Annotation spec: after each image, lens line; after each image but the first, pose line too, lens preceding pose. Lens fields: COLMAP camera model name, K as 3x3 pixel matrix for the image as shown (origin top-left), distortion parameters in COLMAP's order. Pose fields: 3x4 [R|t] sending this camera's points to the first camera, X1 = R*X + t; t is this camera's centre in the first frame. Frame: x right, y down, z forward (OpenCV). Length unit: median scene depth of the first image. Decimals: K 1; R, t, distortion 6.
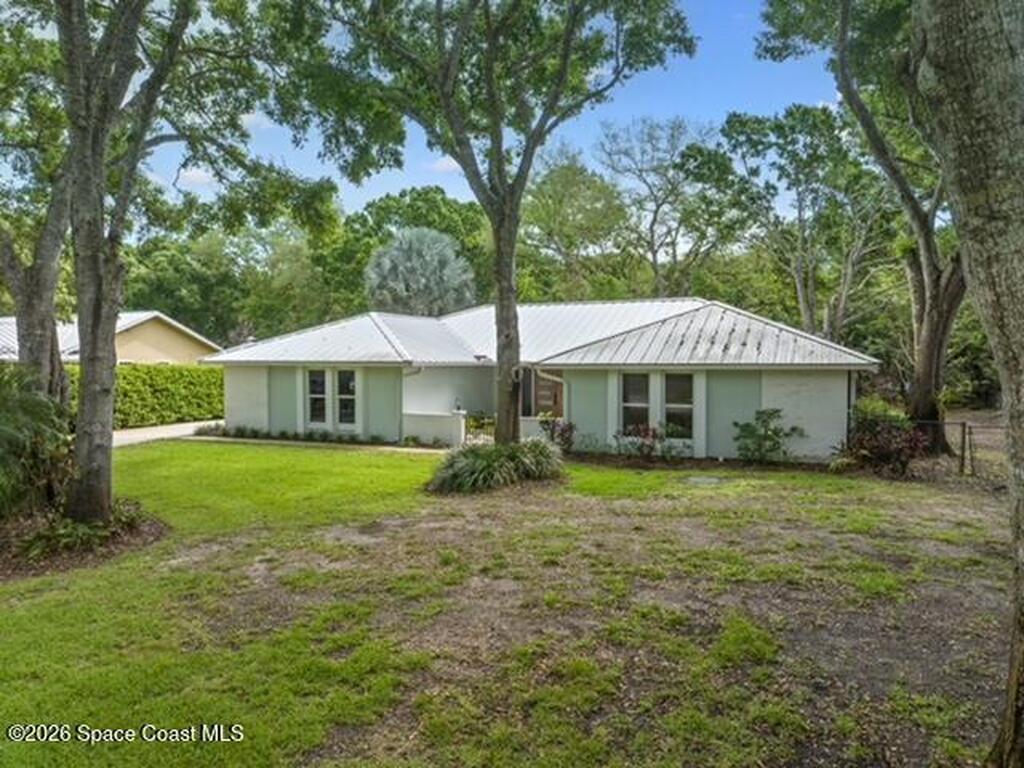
lens RADIAL K [[733.1, 0, 514.4], [0, 733.1, 377.4], [0, 0, 1]] dist [-0.050514, 0.024645]
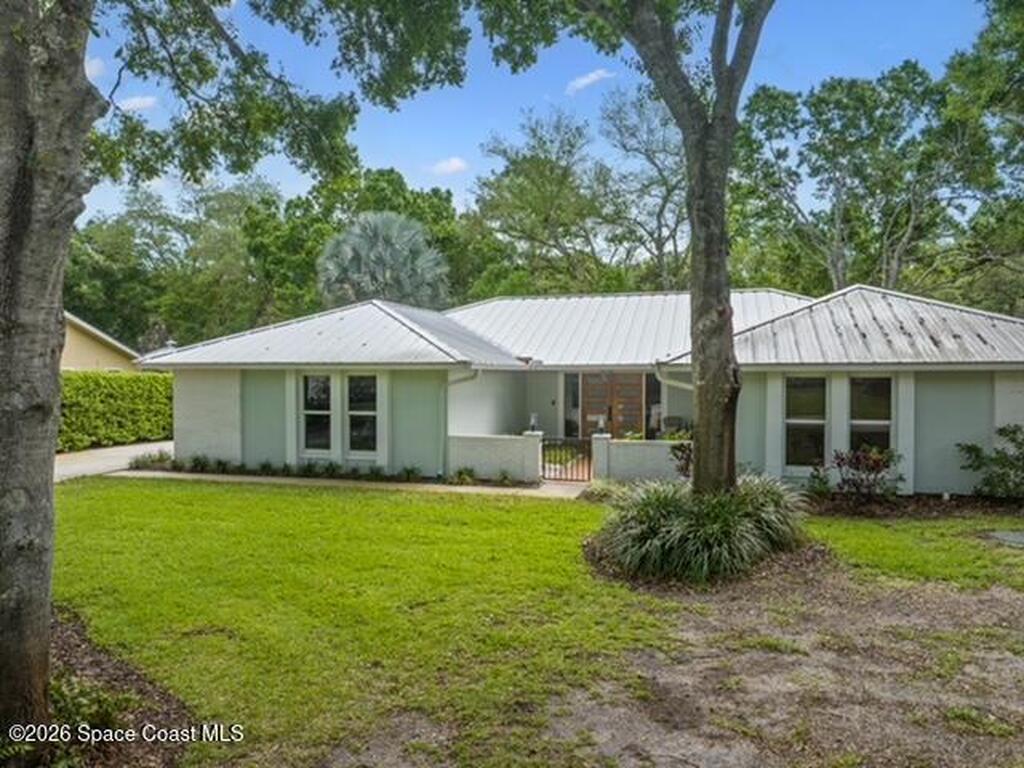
lens RADIAL K [[733.1, 0, 514.4], [0, 733.1, 377.4], [0, 0, 1]] dist [-0.050514, 0.024645]
pose [[0.991859, -0.001605, 0.127334, -0.166712], [0.003745, 0.999856, -0.016565, 0.003985], [-0.127289, 0.016907, 0.991722, 0.268178]]
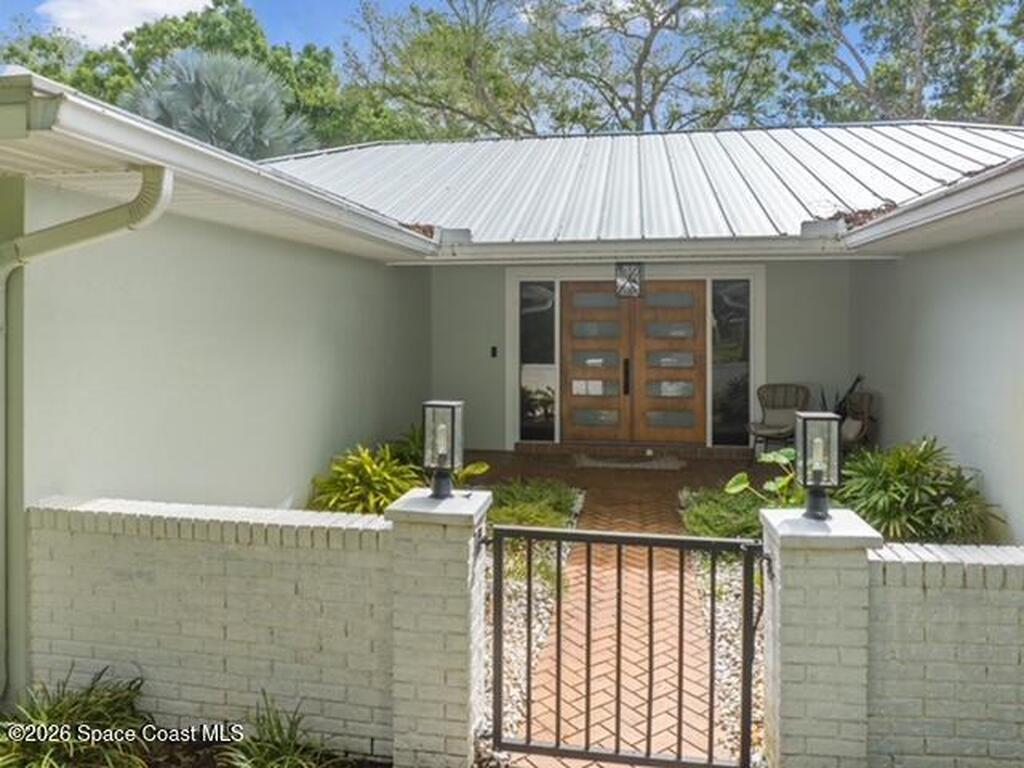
lens RADIAL K [[733.1, 0, 514.4], [0, 733.1, 377.4], [0, 0, 1]] dist [-0.050514, 0.024645]
pose [[0.970658, -0.008100, 0.240327, -0.086351], [-0.003824, 0.998786, 0.049110, 0.014862], [-0.240433, -0.048588, 0.969449, 0.781206]]
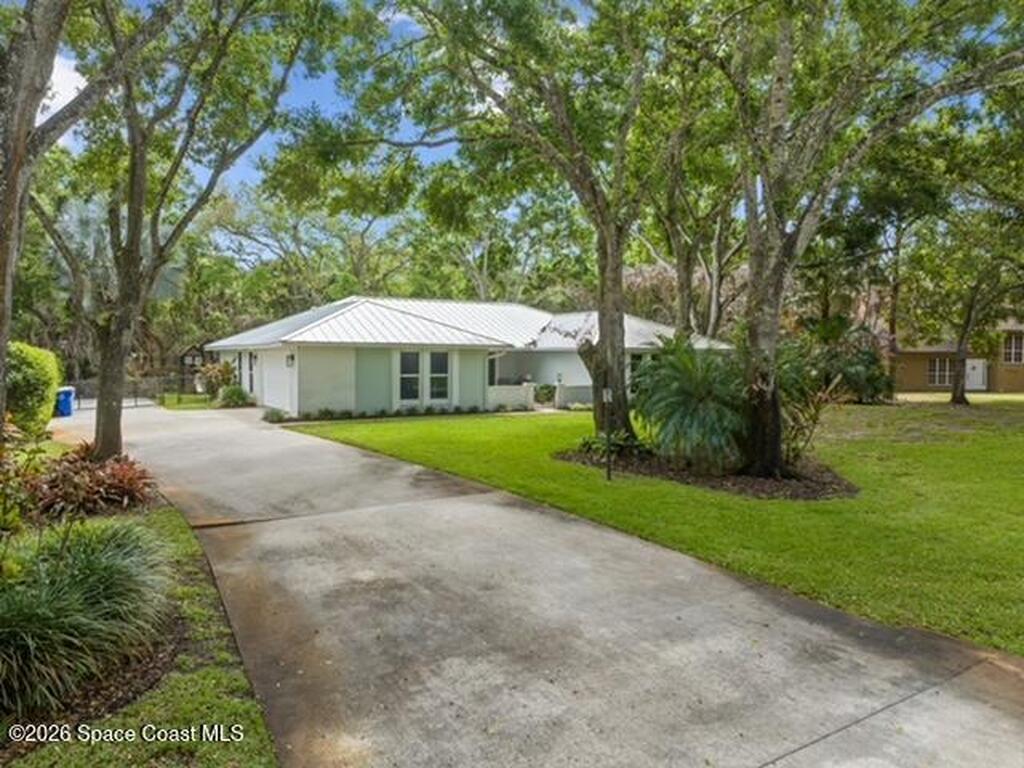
lens RADIAL K [[724.9, 0, 511.6], [0, 724.9, 368.4], [0, 0, 1]] dist [-0.050963, 0.000569]
pose [[0.580558, -0.042757, 0.813095, -1.041679], [-0.028898, 0.996909, 0.073057, -0.067381], [-0.813706, -0.065911, 0.577528, 0.242212]]
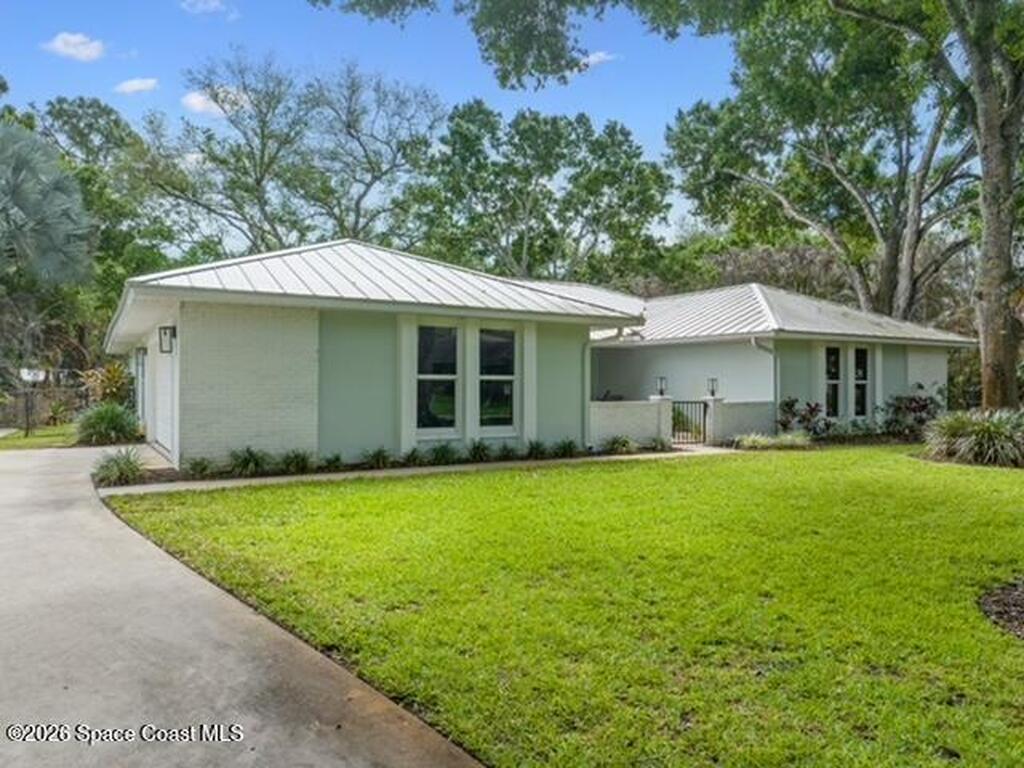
lens RADIAL K [[733.1, 0, 514.4], [0, 733.1, 377.4], [0, 0, 1]] dist [-0.050514, 0.024645]
pose [[0.586004, -0.019197, 0.810081, -0.641962], [-0.023739, 0.998883, 0.040844, 0.003386], [-0.809960, -0.043165, 0.584894, 0.638795]]
